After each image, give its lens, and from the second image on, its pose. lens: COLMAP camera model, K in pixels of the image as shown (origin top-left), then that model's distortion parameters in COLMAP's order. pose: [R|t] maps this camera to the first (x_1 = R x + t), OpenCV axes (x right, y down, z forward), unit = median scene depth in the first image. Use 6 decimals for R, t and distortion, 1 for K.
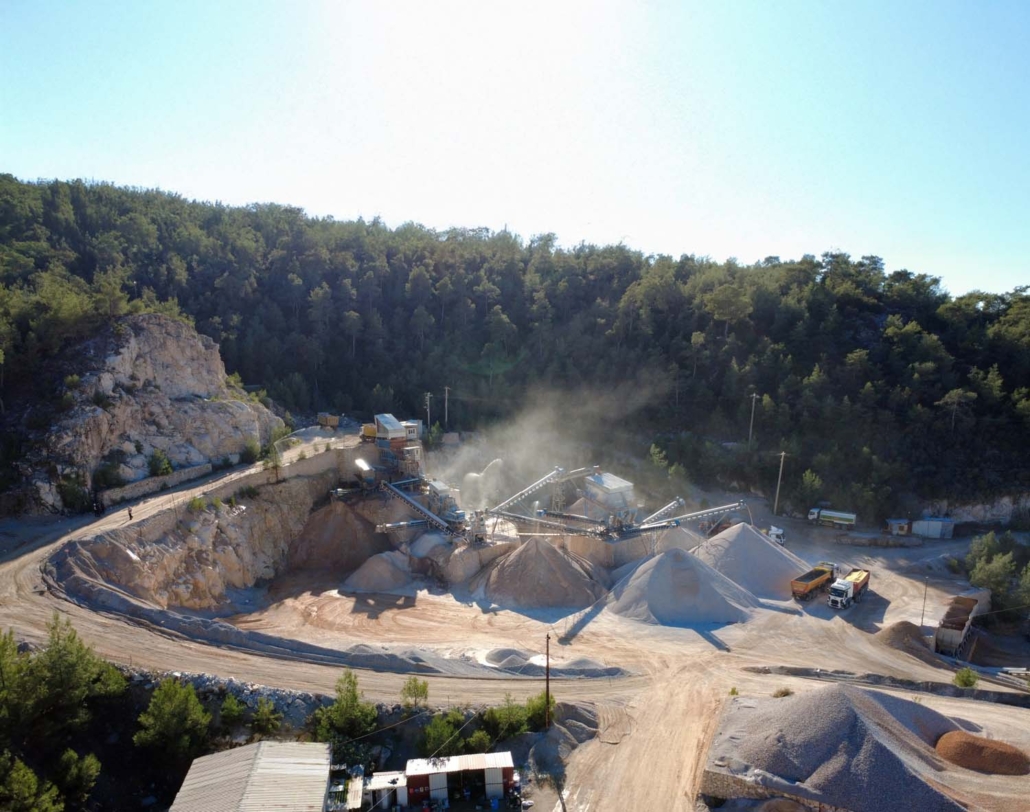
lens RADIAL K [[920.0, 0, 510.5], [0, 920.0, 409.2], [0, 0, 1]] dist [-0.000778, 0.001751]
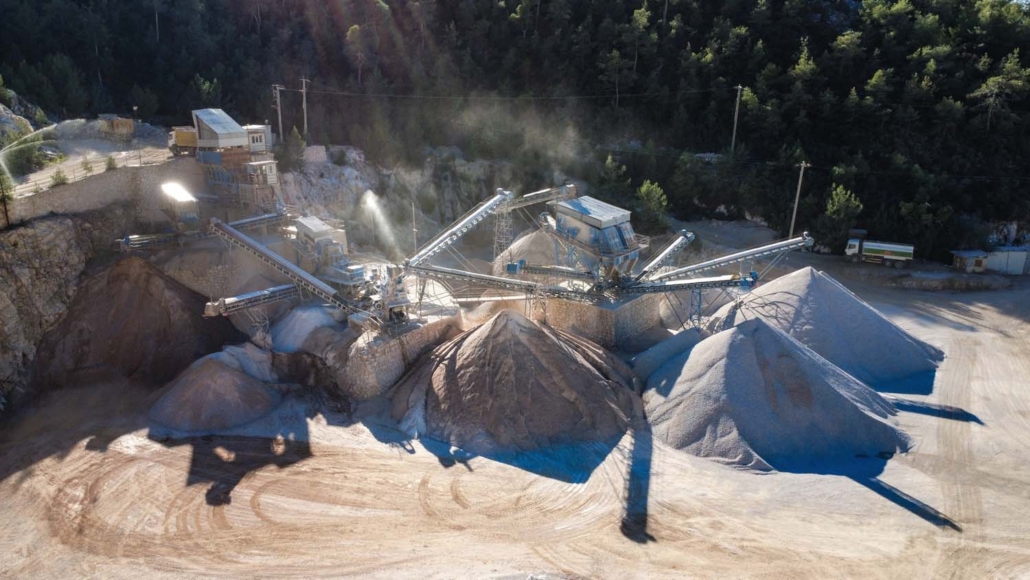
lens RADIAL K [[852.5, 0, 514.3], [0, 852.5, 257.8], [0, 0, 1]] dist [0.009460, -0.013569]
pose [[0.979080, -0.039380, 0.199627, -0.062768], [0.013550, 0.991534, 0.129140, 0.035862], [-0.203023, -0.123734, 0.971325, 0.445499]]
